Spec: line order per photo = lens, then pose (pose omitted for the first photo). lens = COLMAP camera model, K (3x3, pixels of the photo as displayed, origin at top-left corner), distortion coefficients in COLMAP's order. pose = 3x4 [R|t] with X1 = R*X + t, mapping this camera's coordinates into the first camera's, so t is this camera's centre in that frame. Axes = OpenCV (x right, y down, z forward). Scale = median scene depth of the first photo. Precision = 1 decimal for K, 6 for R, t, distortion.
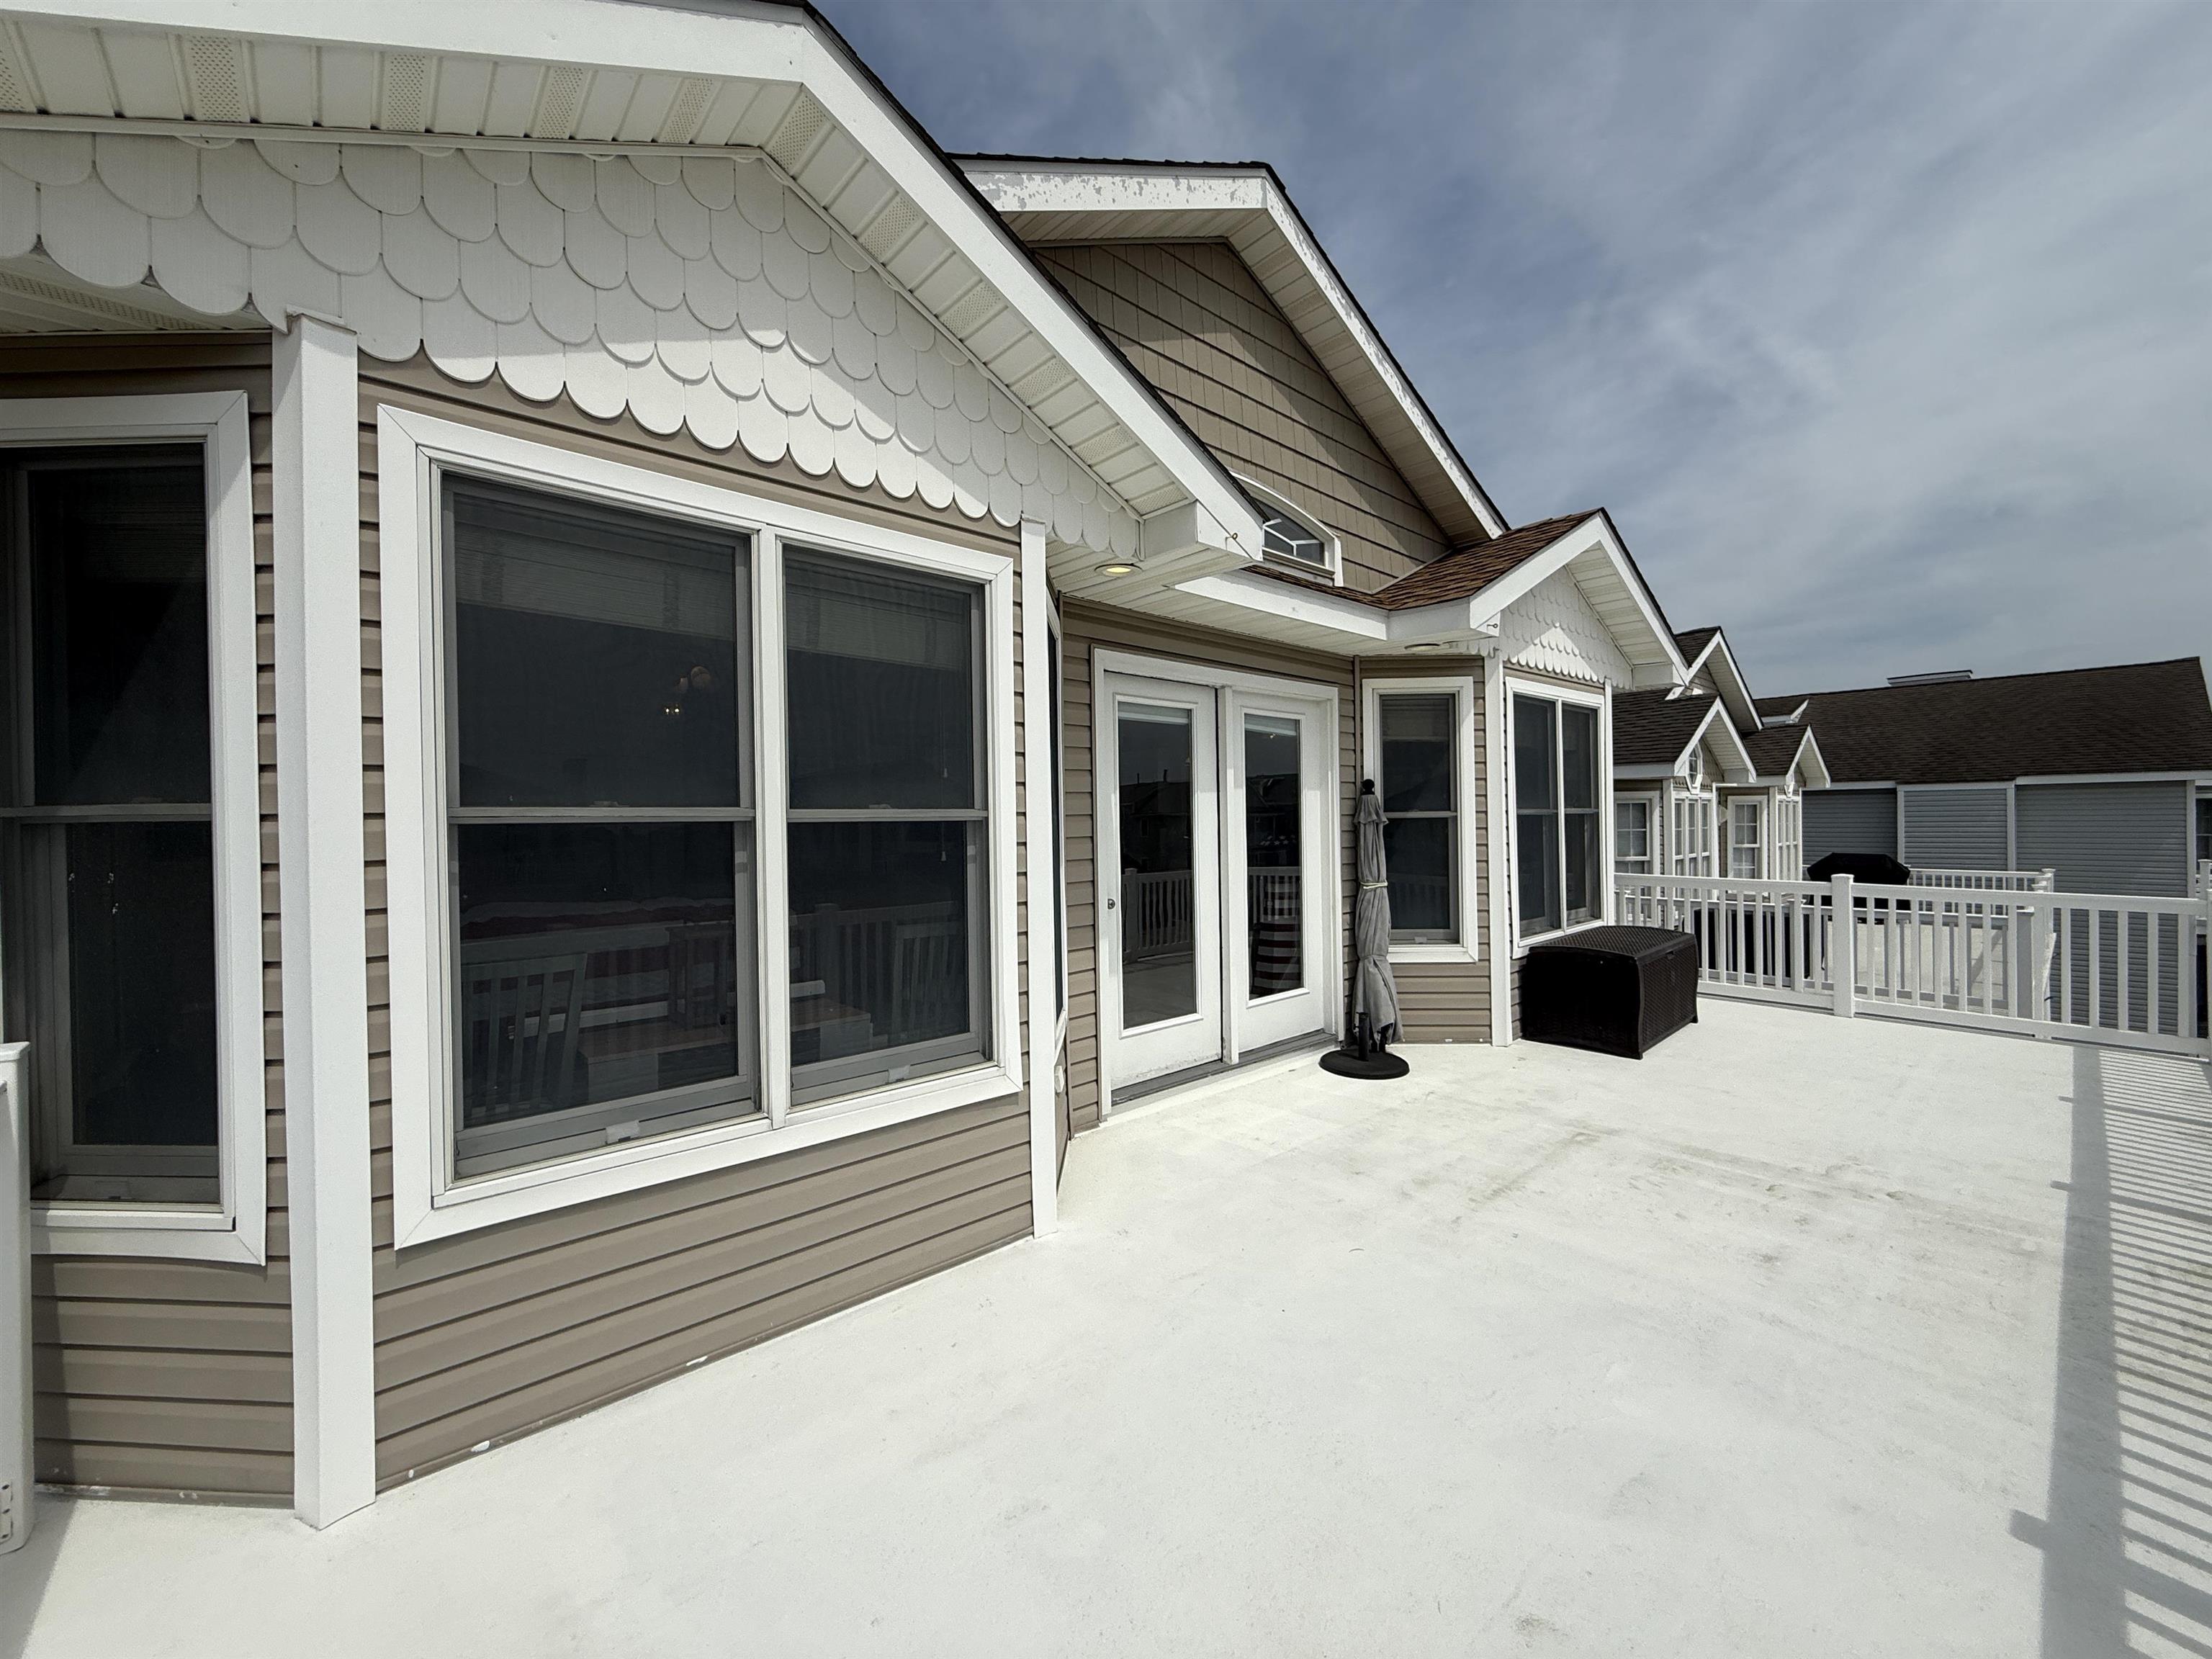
lens RADIAL K [[879.1, 0, 1104.8], [0, 879.1, 824.3], [0, 0, 1]] dist [0.000279, 0.000211]
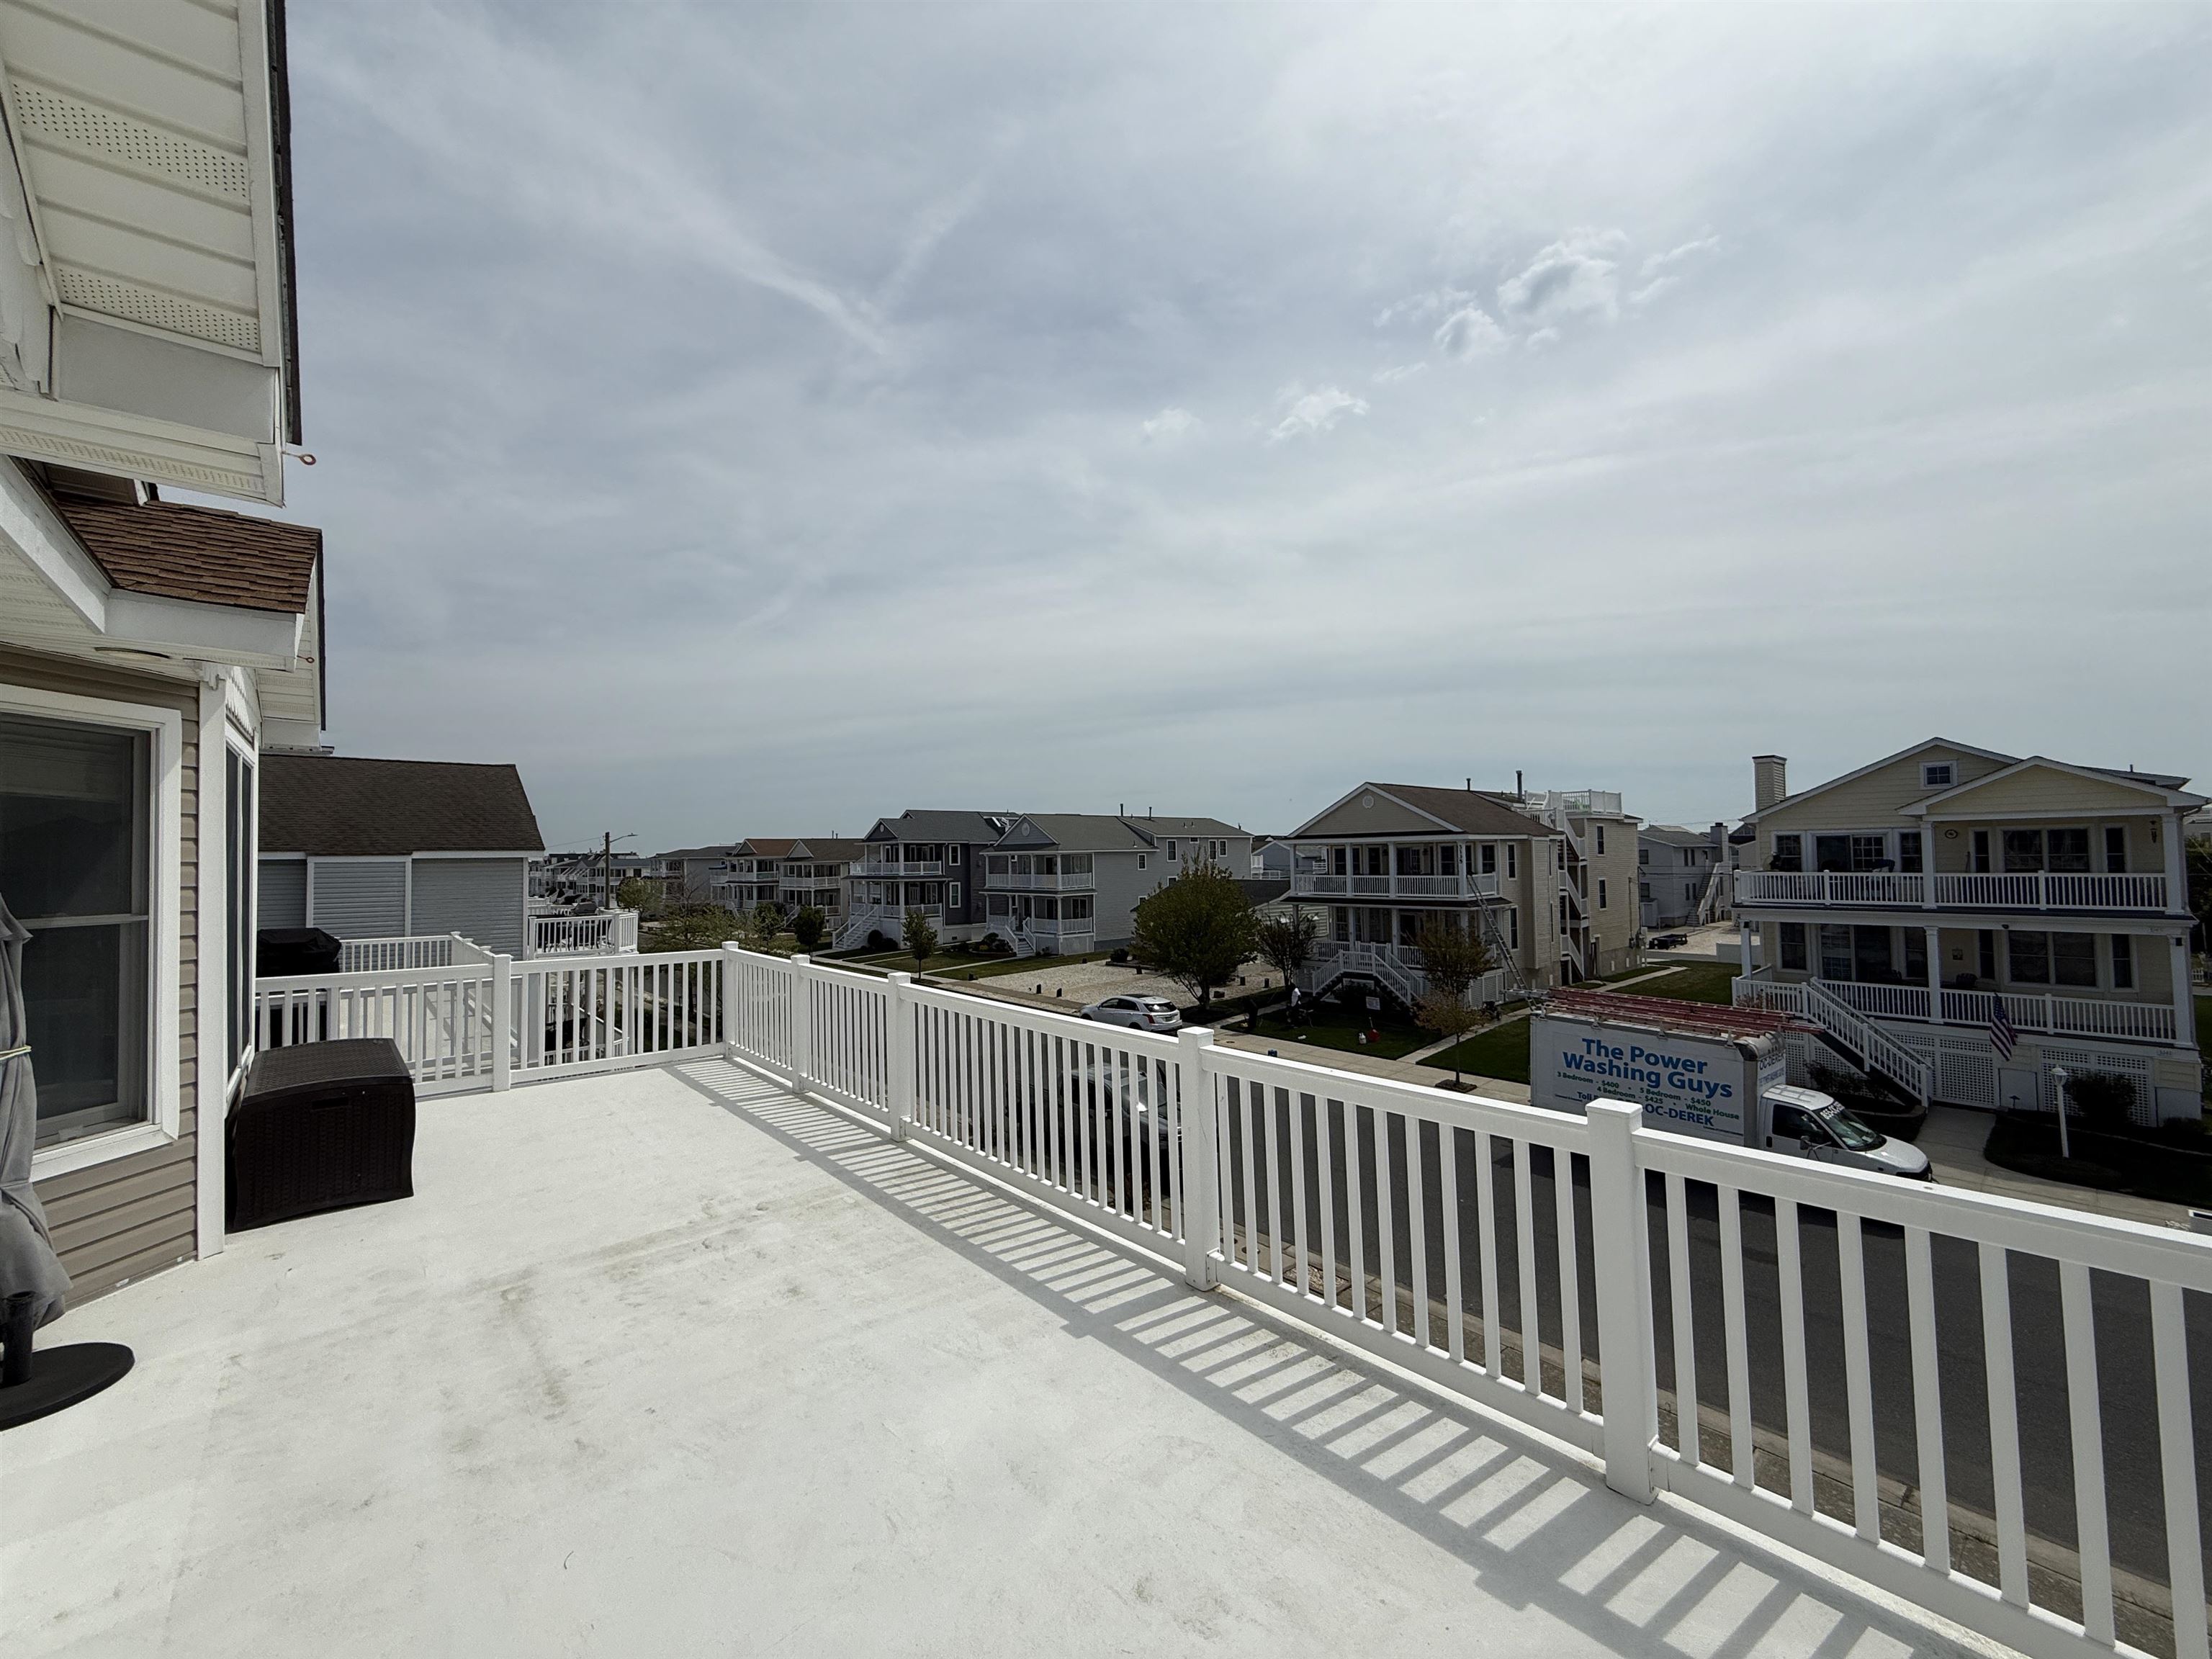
lens RADIAL K [[876.0, 0, 1099.8], [0, 876.0, 827.4], [0, 0, 1]] dist [-0.002200, -0.000239]
pose [[0.019158, 0.050469, 0.998542, -0.255514], [0.019695, 0.998512, -0.050845, -0.035186], [-0.999622, 0.020640, 0.018135, 0.320060]]
